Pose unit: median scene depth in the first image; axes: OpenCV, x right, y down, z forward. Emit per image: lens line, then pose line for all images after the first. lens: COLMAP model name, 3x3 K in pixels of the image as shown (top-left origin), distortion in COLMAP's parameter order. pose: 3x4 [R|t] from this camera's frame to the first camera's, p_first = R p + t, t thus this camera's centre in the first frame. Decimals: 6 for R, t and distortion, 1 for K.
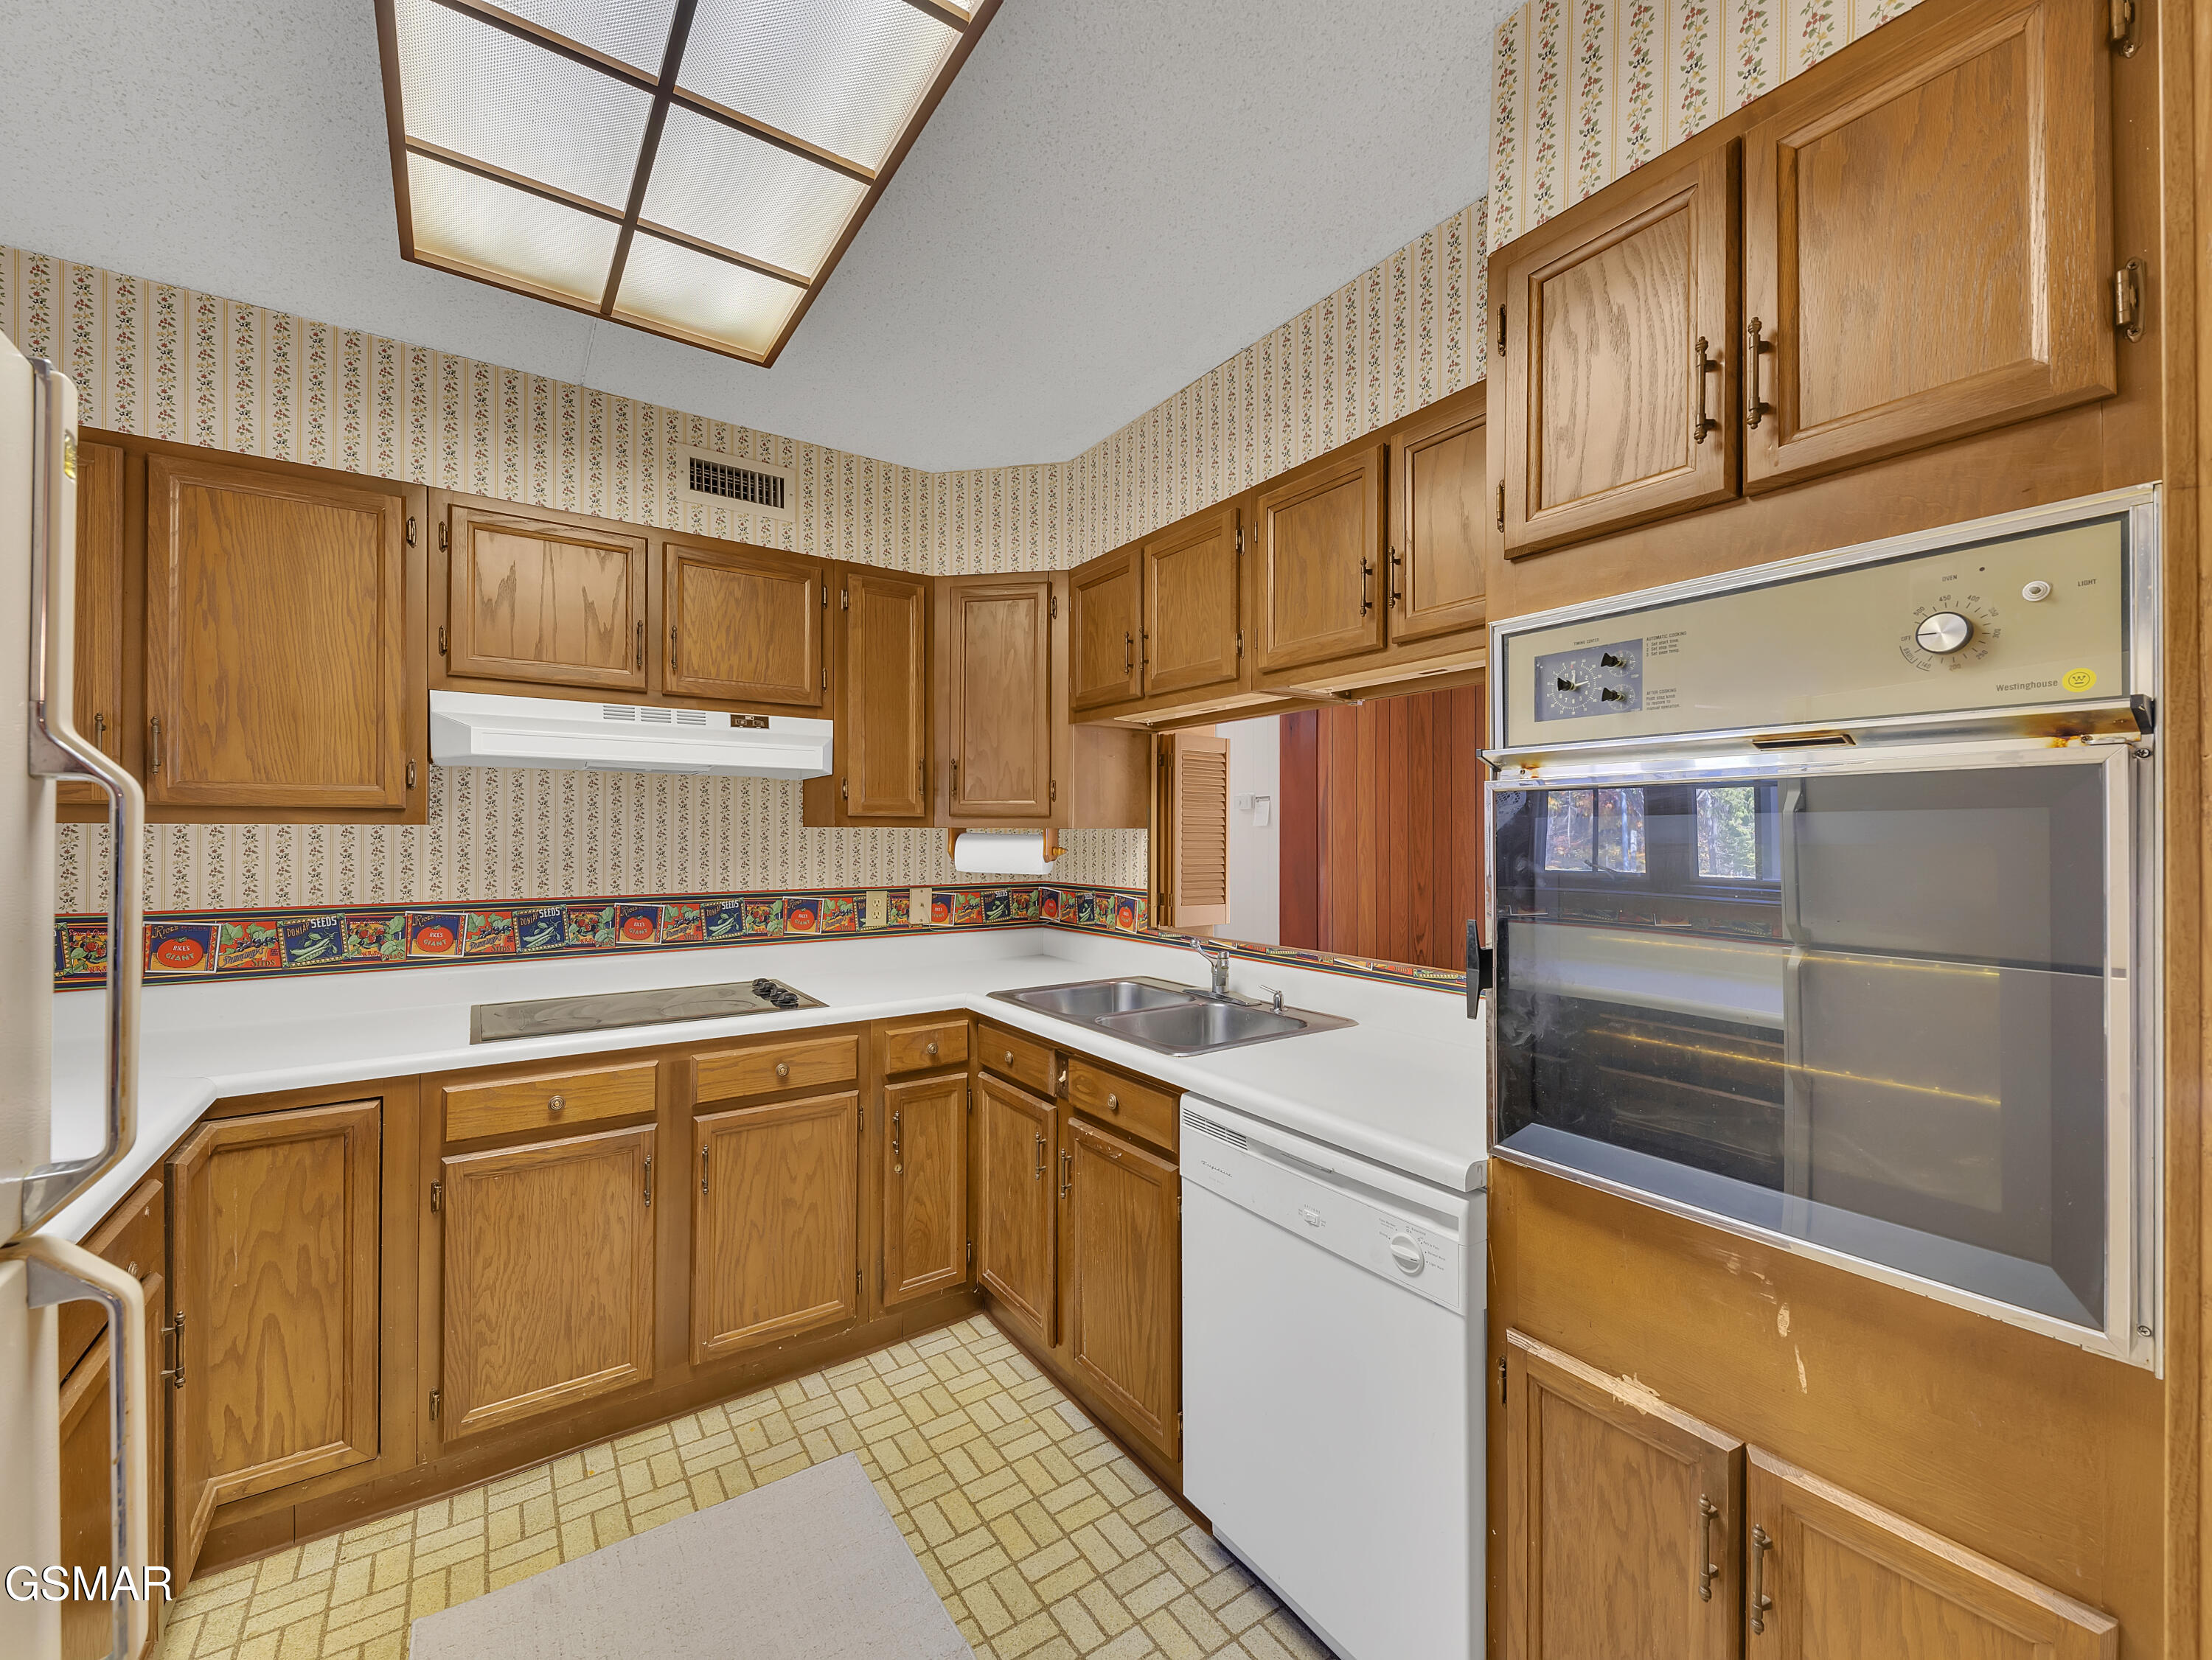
lens RADIAL K [[908.8, 0, 1106.0], [0, 908.8, 830.0], [0, 0, 1]] dist [0.012668, -0.005604]
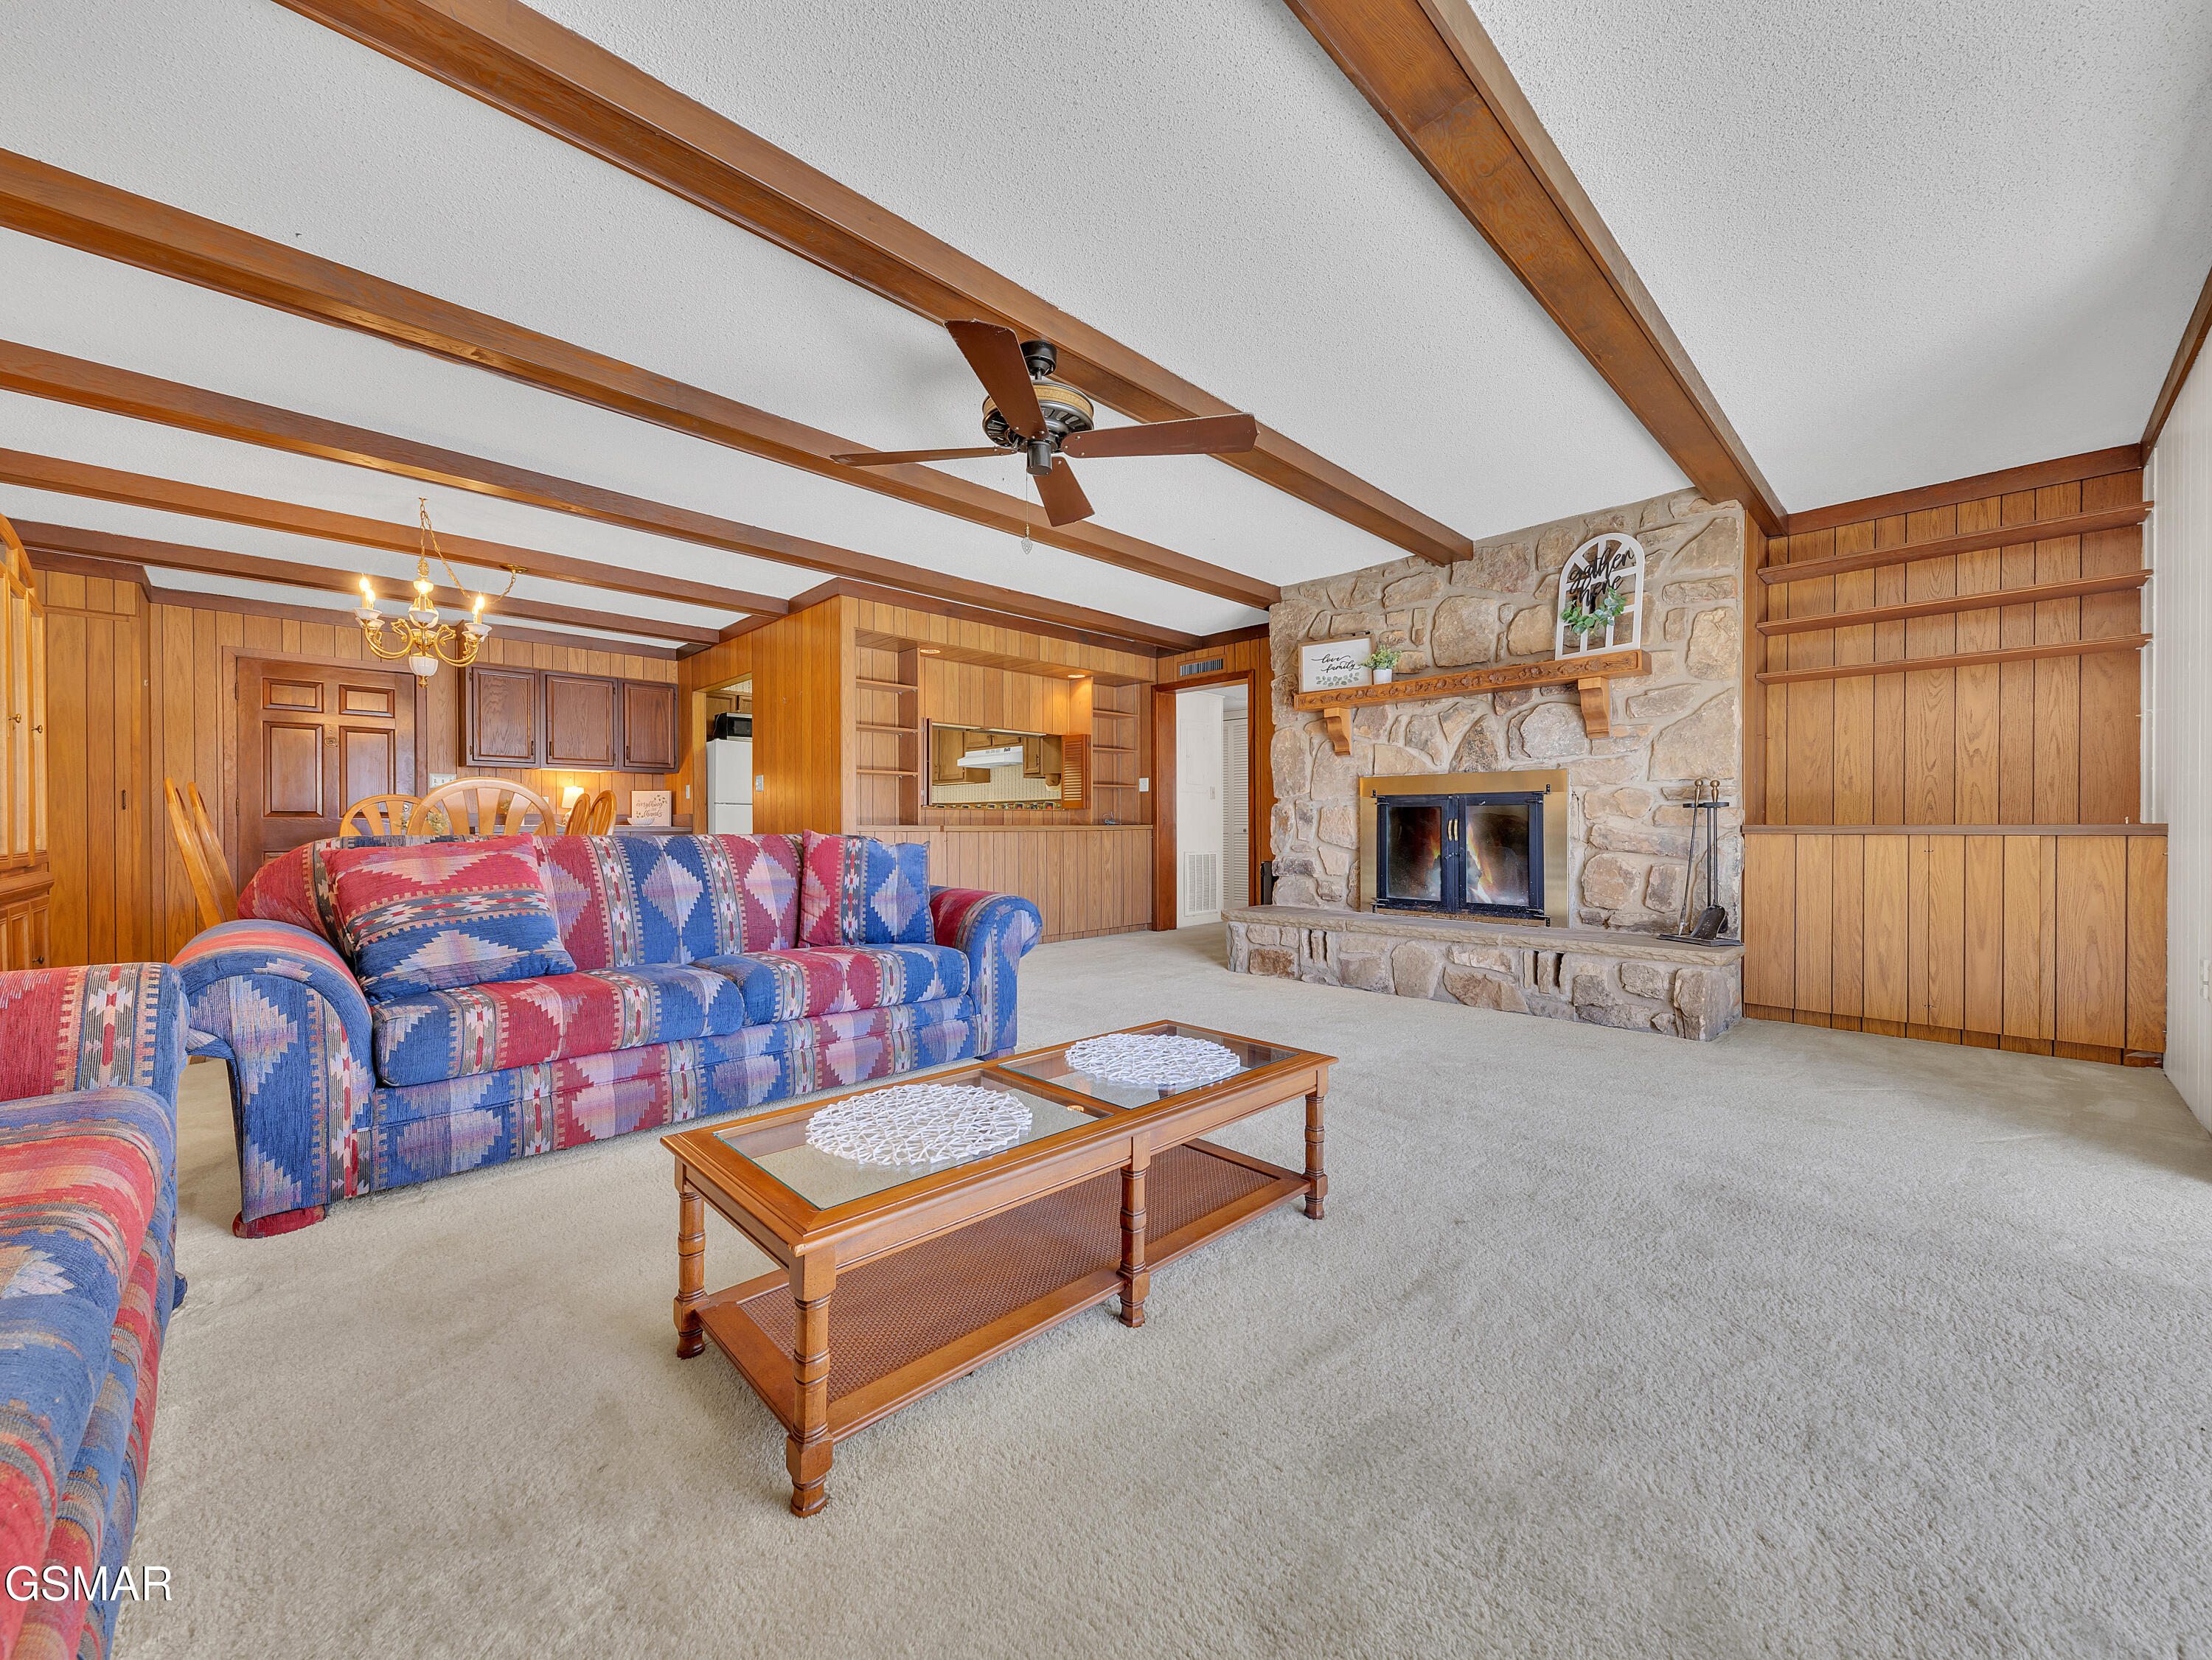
lens RADIAL K [[844.9, 0, 1098.5], [0, 844.9, 830.5], [0, 0, 1]] dist [0.013183, -0.004733]
pose [[0.160194, 0.003198, -0.987080, 3.012094], [0.008596, 0.999952, 0.004635, 0.190162], [0.987048, -0.009227, 0.160158, 0.858077]]
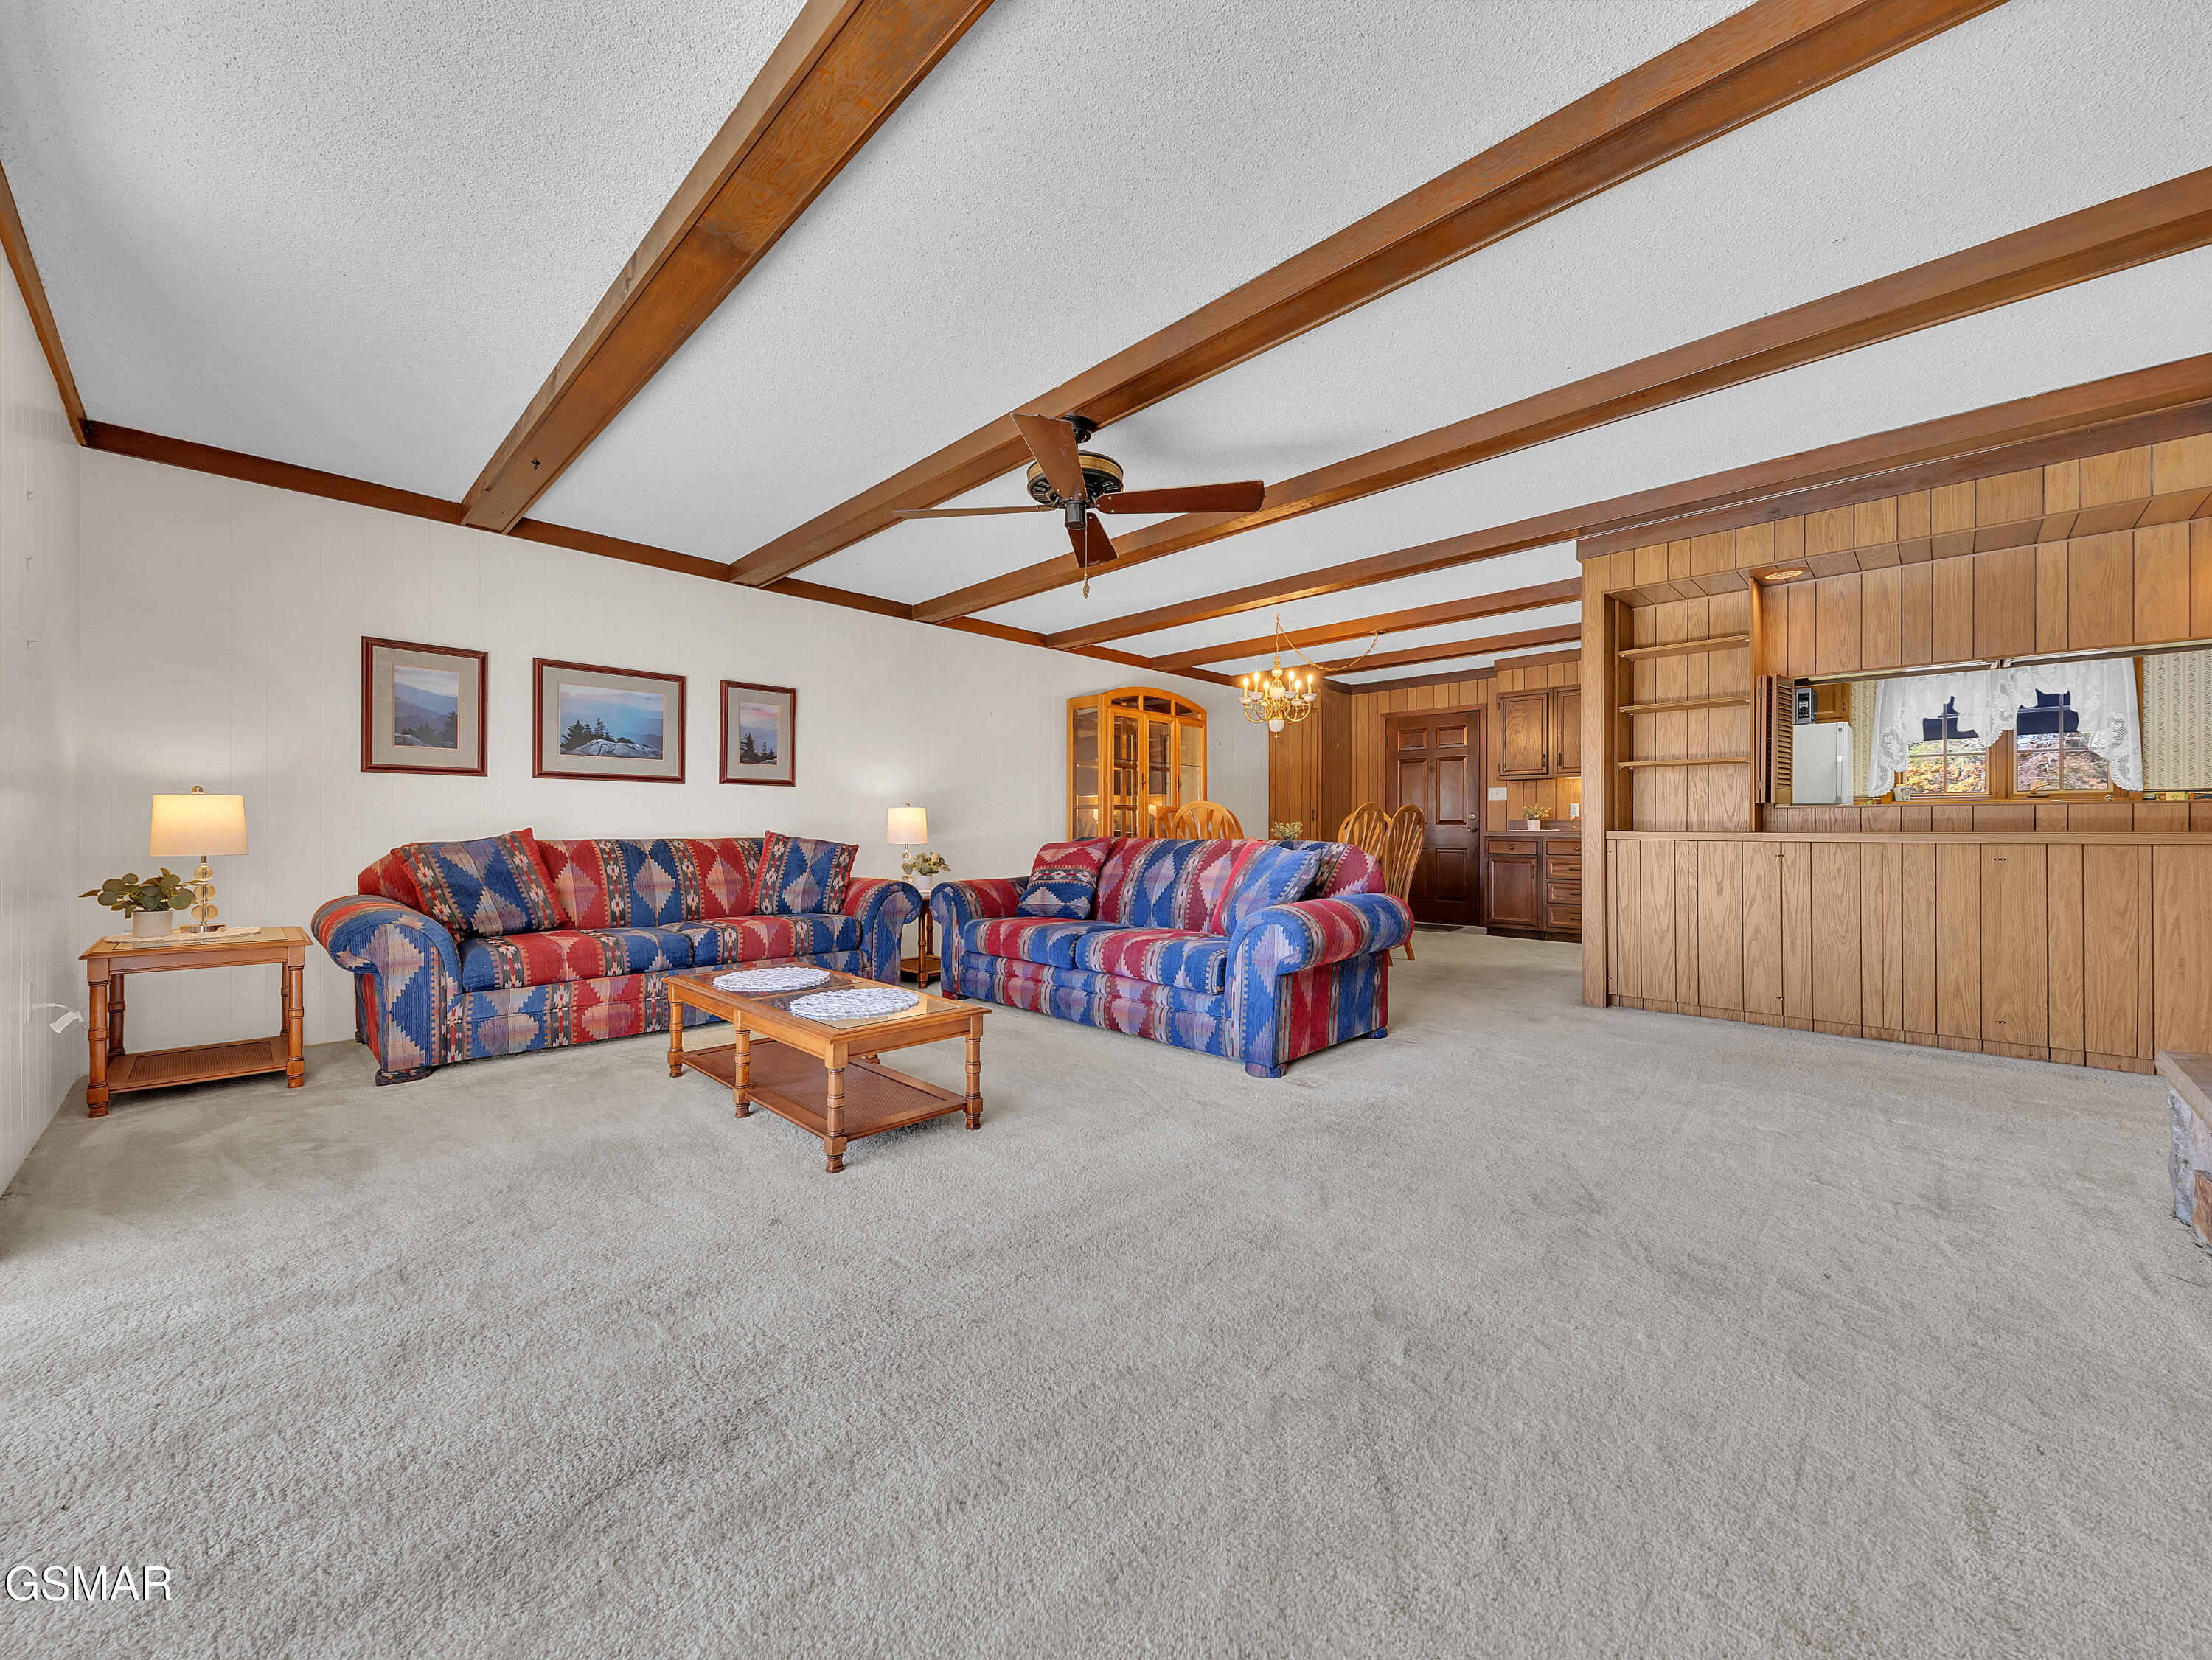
lens RADIAL K [[844.9, 0, 1098.5], [0, 844.9, 830.5], [0, 0, 1]] dist [0.013183, -0.004733]
pose [[-0.982258, -0.001345, -0.187532, 2.143797], [-0.000014, 0.999975, -0.007097, 0.191827], [0.187537, -0.006968, -0.982233, 2.163065]]
